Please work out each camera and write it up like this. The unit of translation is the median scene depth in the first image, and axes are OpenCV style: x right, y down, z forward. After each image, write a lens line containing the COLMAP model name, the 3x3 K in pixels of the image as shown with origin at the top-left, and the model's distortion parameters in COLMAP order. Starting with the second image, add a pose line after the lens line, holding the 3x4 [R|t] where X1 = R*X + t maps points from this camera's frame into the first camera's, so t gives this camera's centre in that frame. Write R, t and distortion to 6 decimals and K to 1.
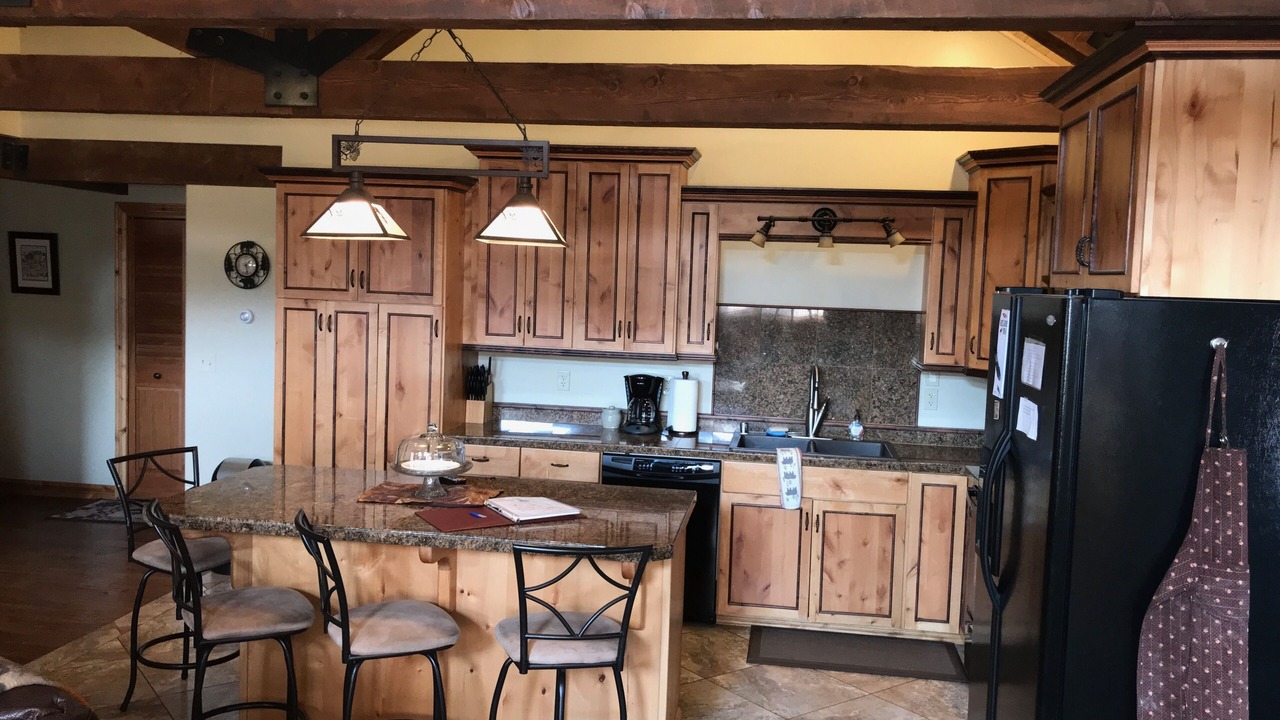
lens RADIAL K [[1047.9, 0, 645.3], [0, 1047.9, 354.0], [0, 0, 1]] dist [0.050637, -0.037947]
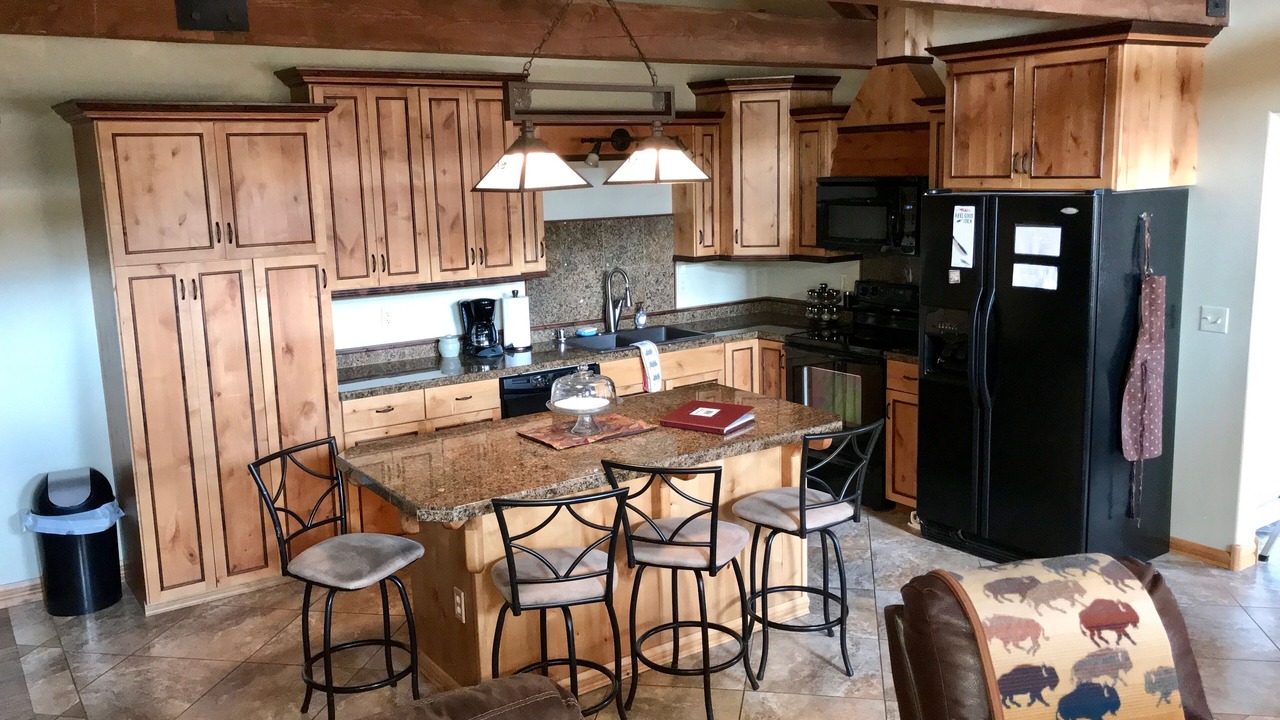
lens RADIAL K [[1047.9, 0, 651.3], [0, 1047.9, 357.0], [0, 0, 1]] dist [0.050637, -0.037947]
pose [[0.733468, -0.179215, 0.655673, -0.587194], [0.107223, 0.983045, 0.148750, -0.061532], [-0.671214, -0.038800, 0.740248, 0.132979]]
